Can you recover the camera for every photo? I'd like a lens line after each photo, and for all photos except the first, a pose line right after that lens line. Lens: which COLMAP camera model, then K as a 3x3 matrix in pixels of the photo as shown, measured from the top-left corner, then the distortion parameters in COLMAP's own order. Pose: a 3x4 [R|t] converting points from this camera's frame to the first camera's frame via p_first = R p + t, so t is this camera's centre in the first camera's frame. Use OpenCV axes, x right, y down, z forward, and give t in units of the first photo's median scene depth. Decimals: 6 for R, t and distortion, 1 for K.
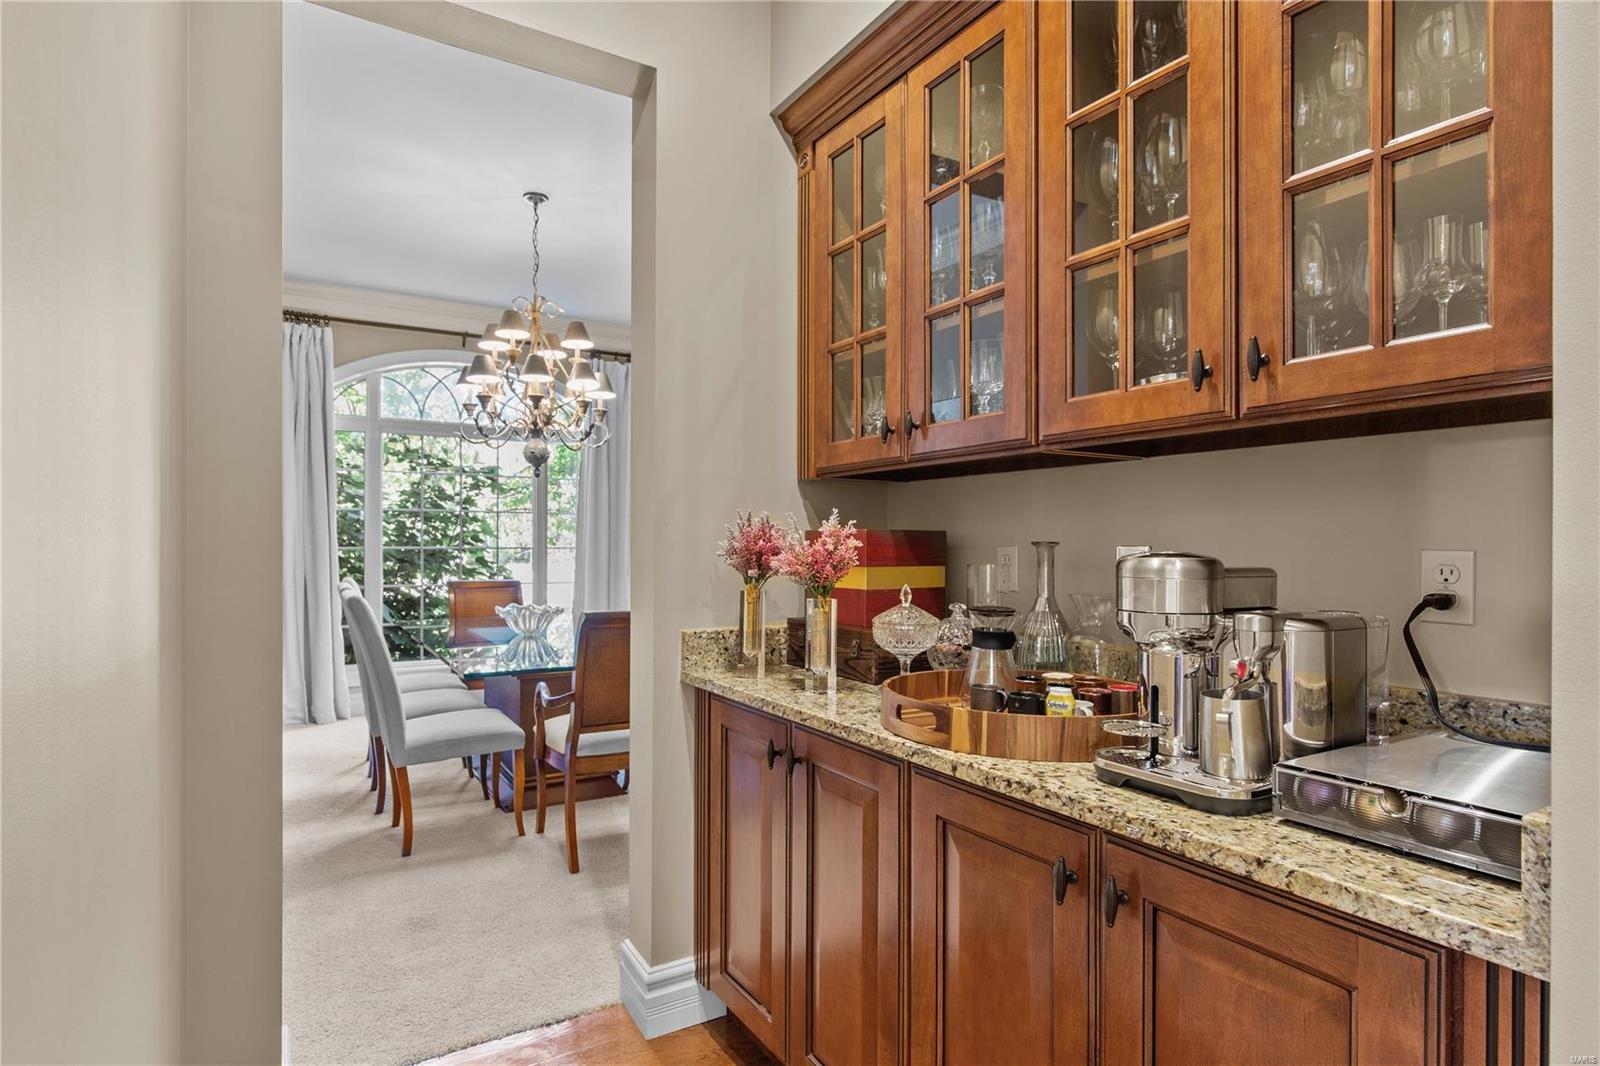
lens RADIAL K [[814.8, 0, 800.2], [0, 814.8, 544.9], [0, 0, 1]] dist [-0.000039, -0.000137]
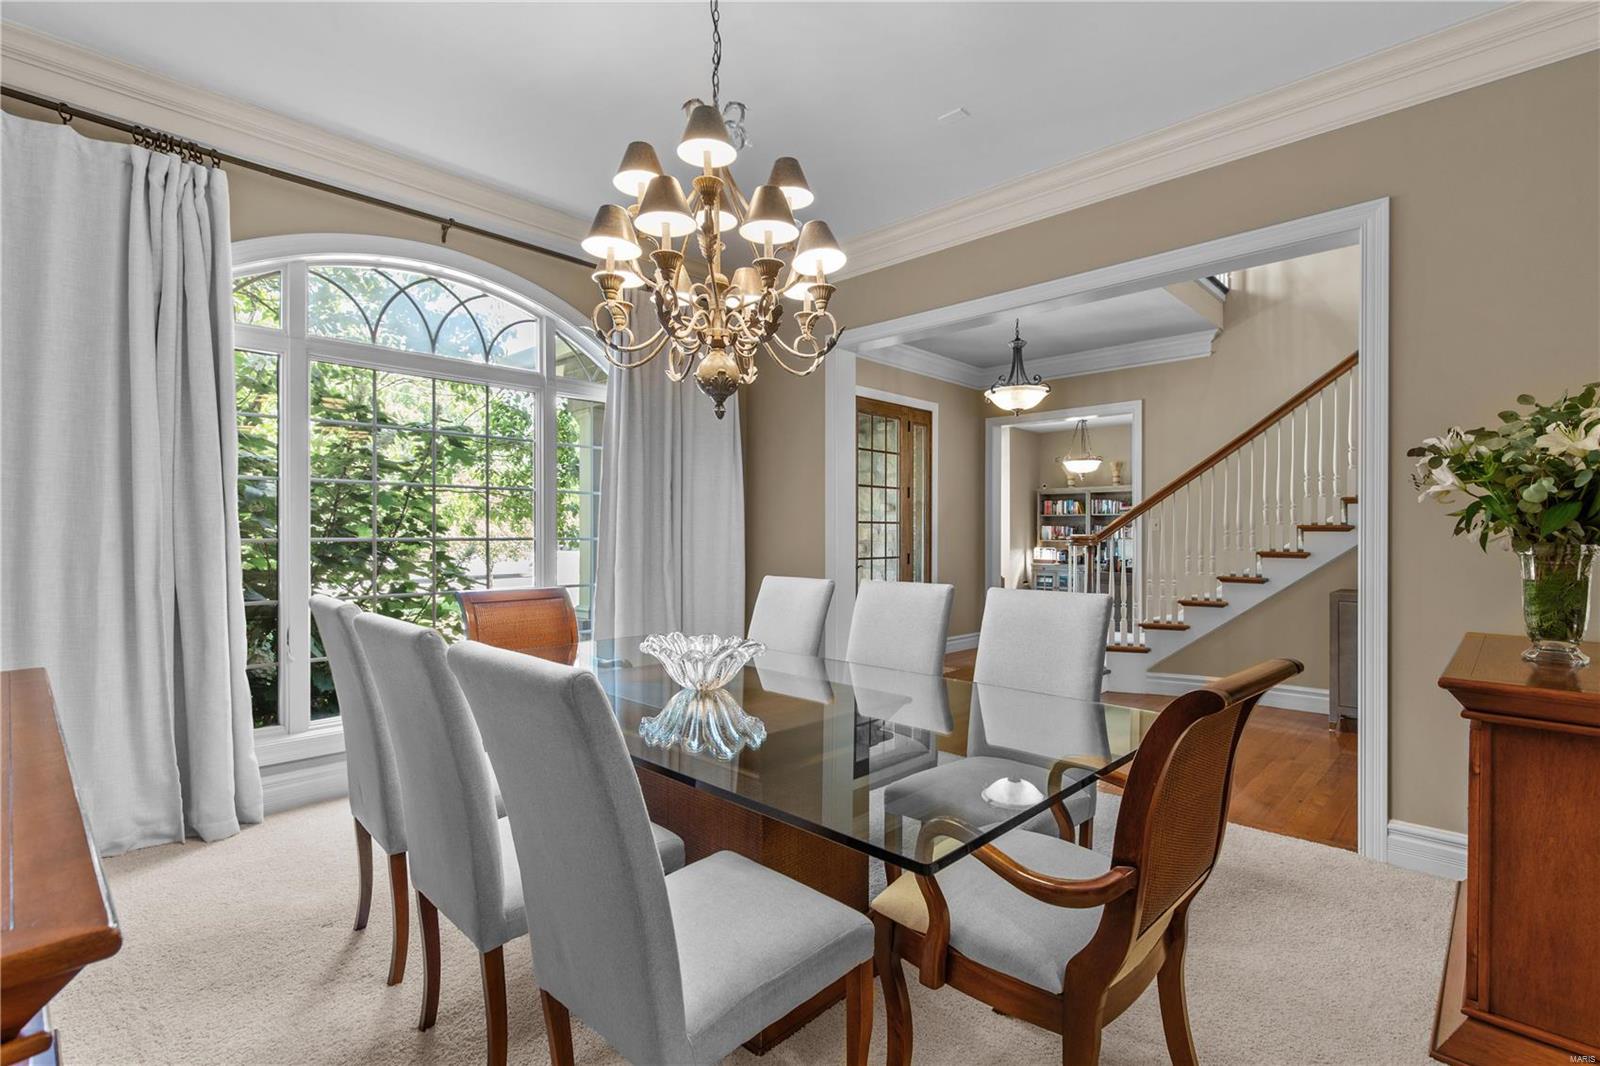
lens RADIAL K [[730.7, 0, 833.1], [0, 730.7, 538.0], [0, 0, 1]] dist [0.003565, 0.000336]
pose [[0.962882, -0.002624, 0.269911, -0.292971], [0.001524, 0.999990, 0.004286, 0.000031], [-0.269919, -0.003715, 0.962876, 0.362549]]
